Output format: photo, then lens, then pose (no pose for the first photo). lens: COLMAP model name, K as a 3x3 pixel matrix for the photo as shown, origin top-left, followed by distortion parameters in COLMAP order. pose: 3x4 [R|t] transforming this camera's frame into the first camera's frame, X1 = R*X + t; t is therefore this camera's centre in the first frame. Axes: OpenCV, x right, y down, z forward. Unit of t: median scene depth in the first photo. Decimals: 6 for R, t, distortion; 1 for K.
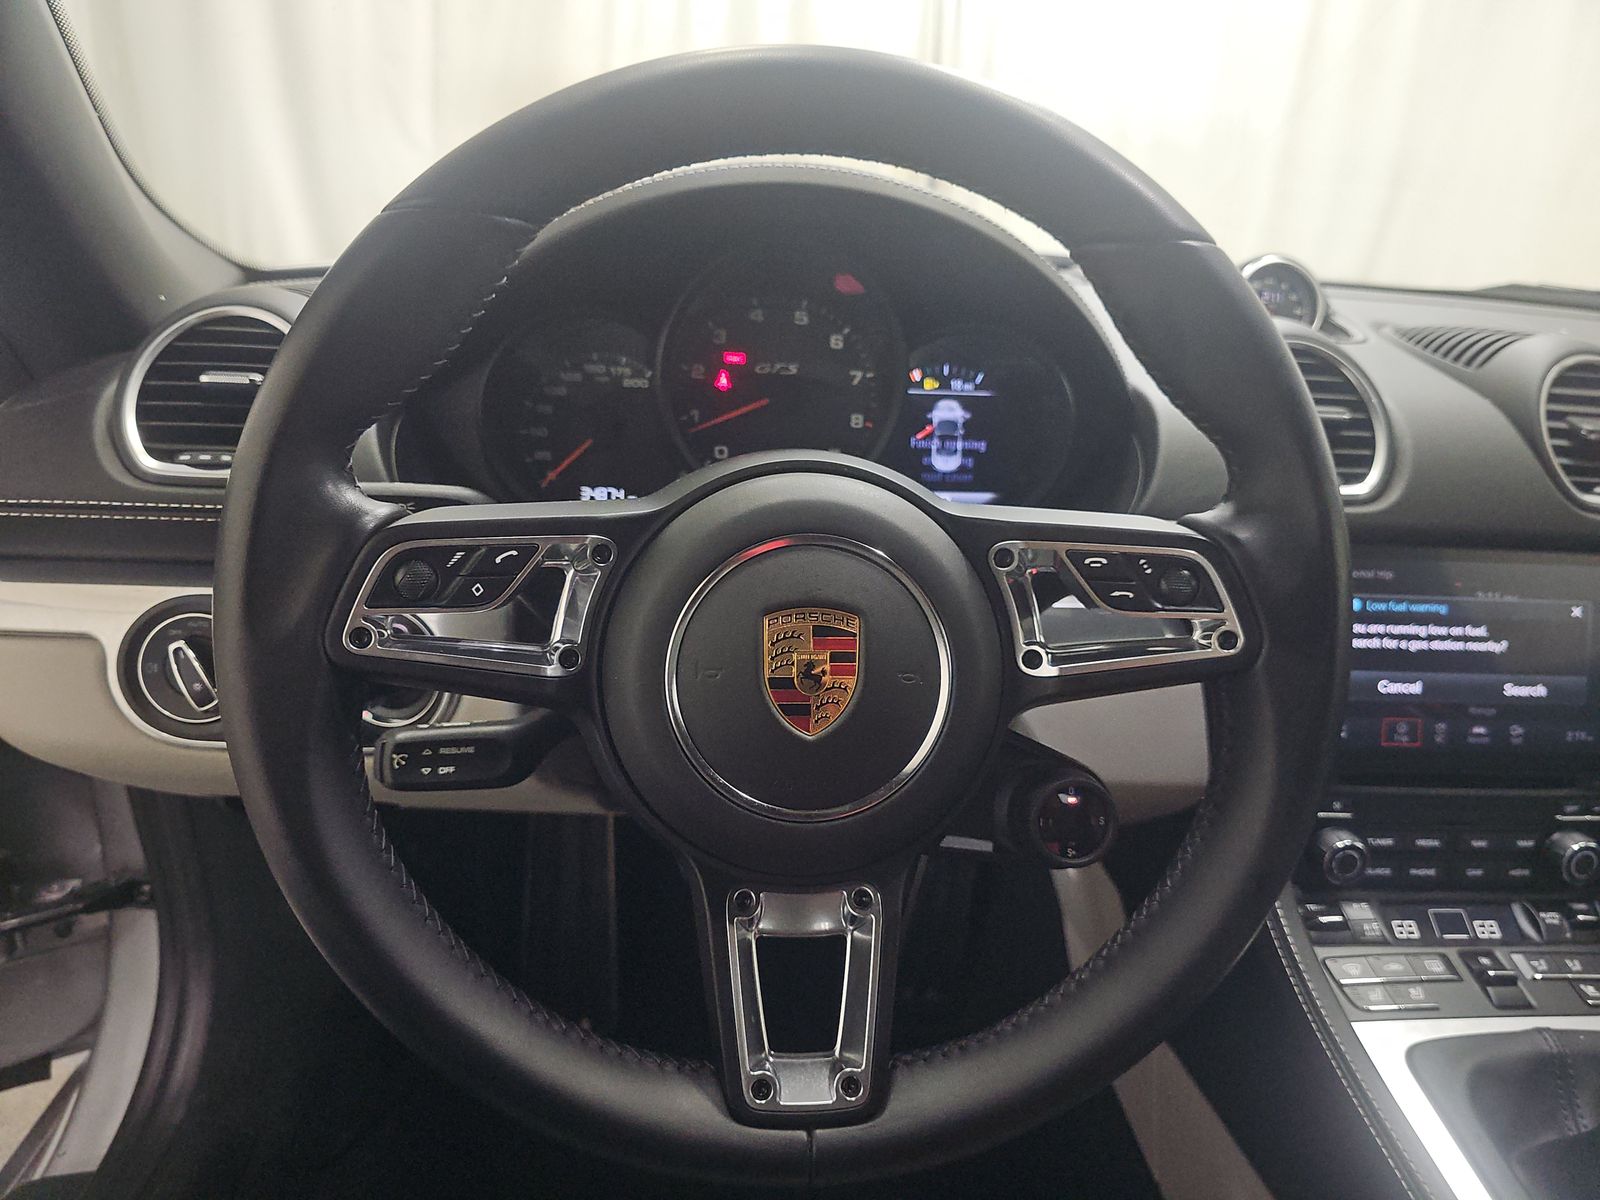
lens RADIAL K [[1085.1, 0, 825.6], [0, 1085.1, 596.8], [0, 0, 1]] dist [0.040339, -0.006048]
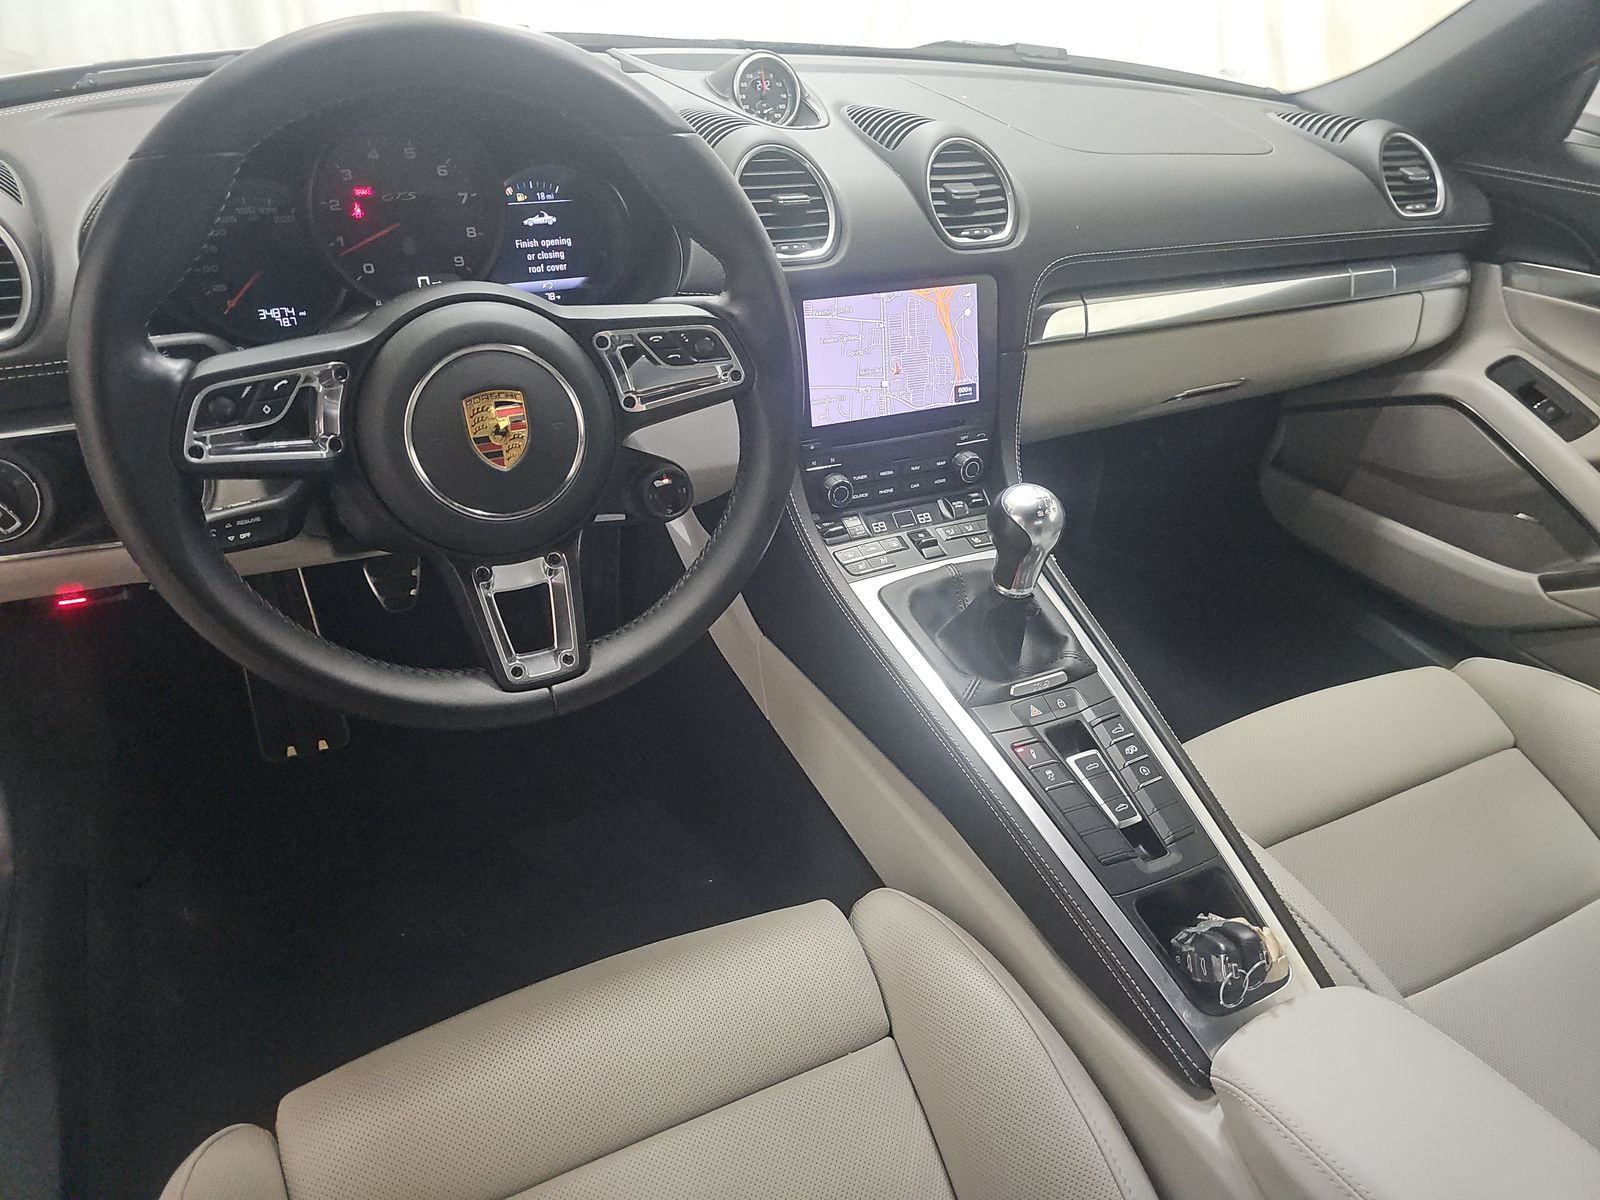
lens RADIAL K [[1085.1, 0, 799.8], [0, 1085.1, 600.6], [0, 0, 1]] dist [0.040339, -0.006048]
pose [[0.935316, -0.203832, 0.289198, -0.084514], [0.122533, 0.953406, 0.275686, -0.060812], [-0.331917, -0.222417, 0.916712, -0.524608]]
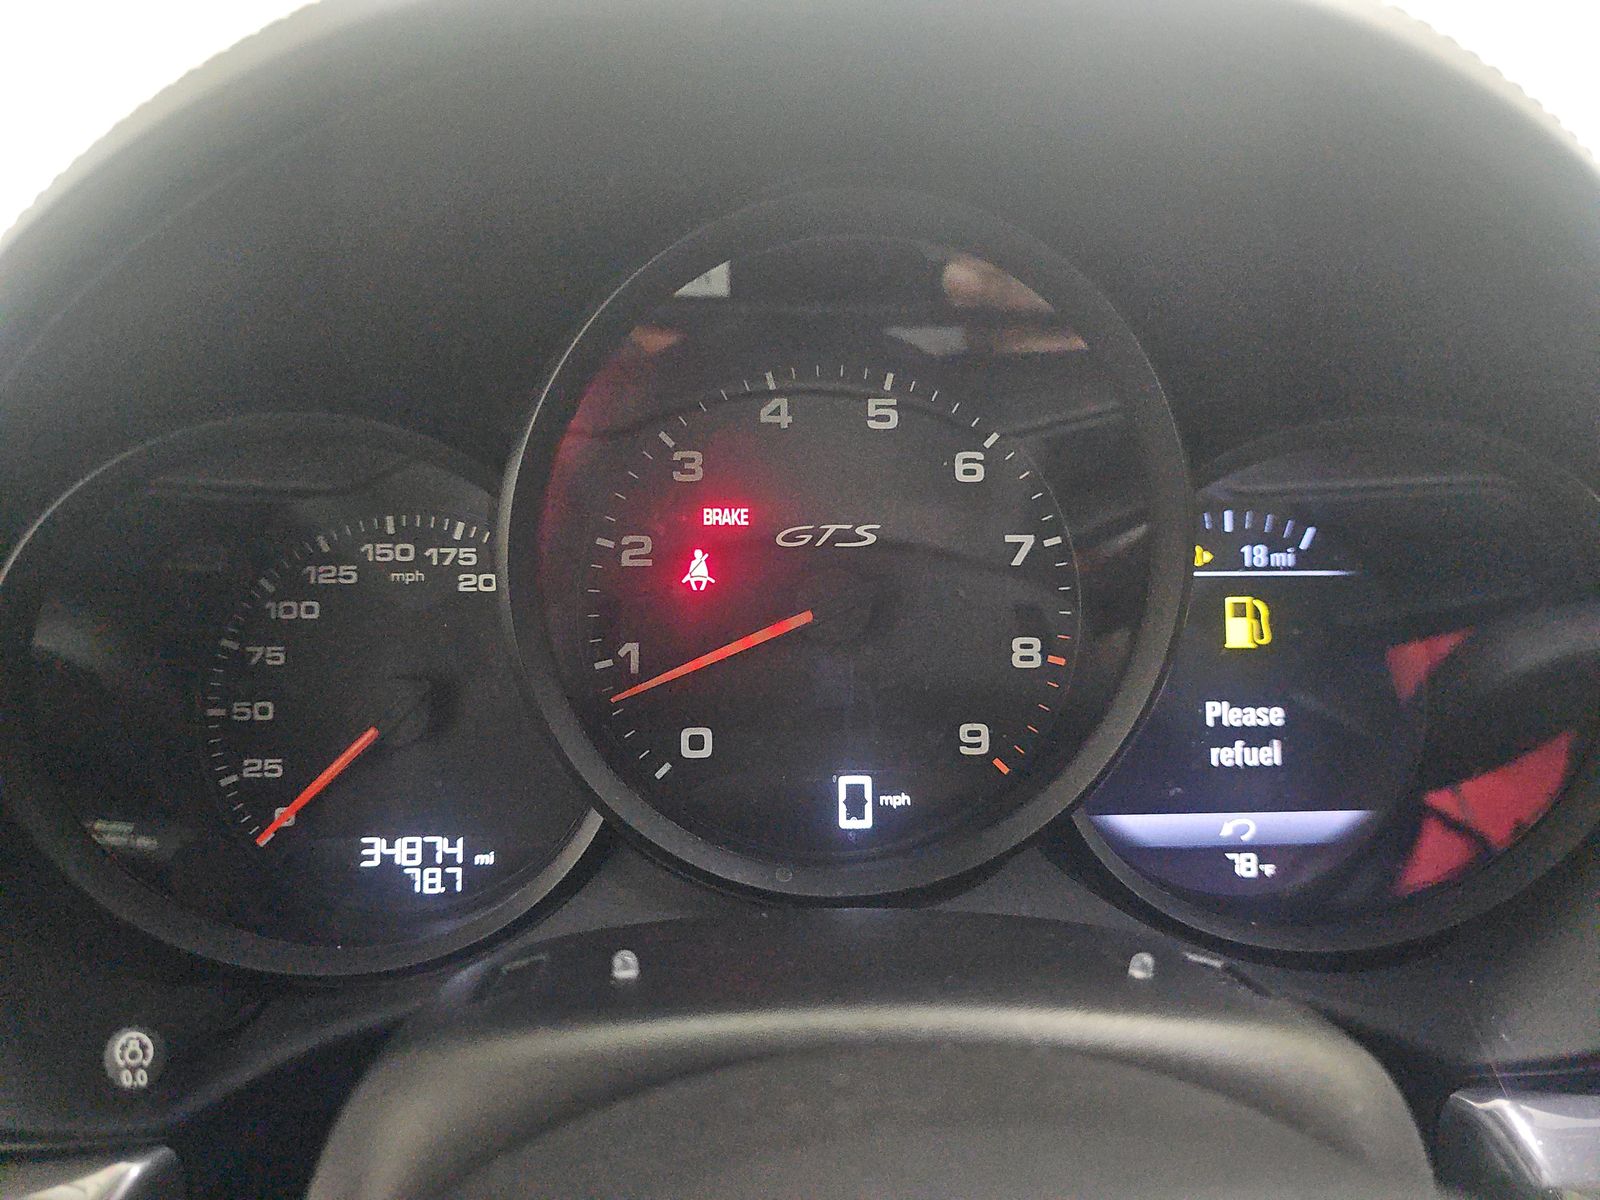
lens RADIAL K [[1085.1, 0, 798.6], [0, 1085.1, 599.0], [0, 0, 1]] dist [0.040339, -0.006048]
pose [[0.998743, -0.033582, -0.037221, -0.047272], [0.029725, 0.994570, -0.099736, -0.166293], [0.040368, 0.098504, 0.994318, 0.676572]]
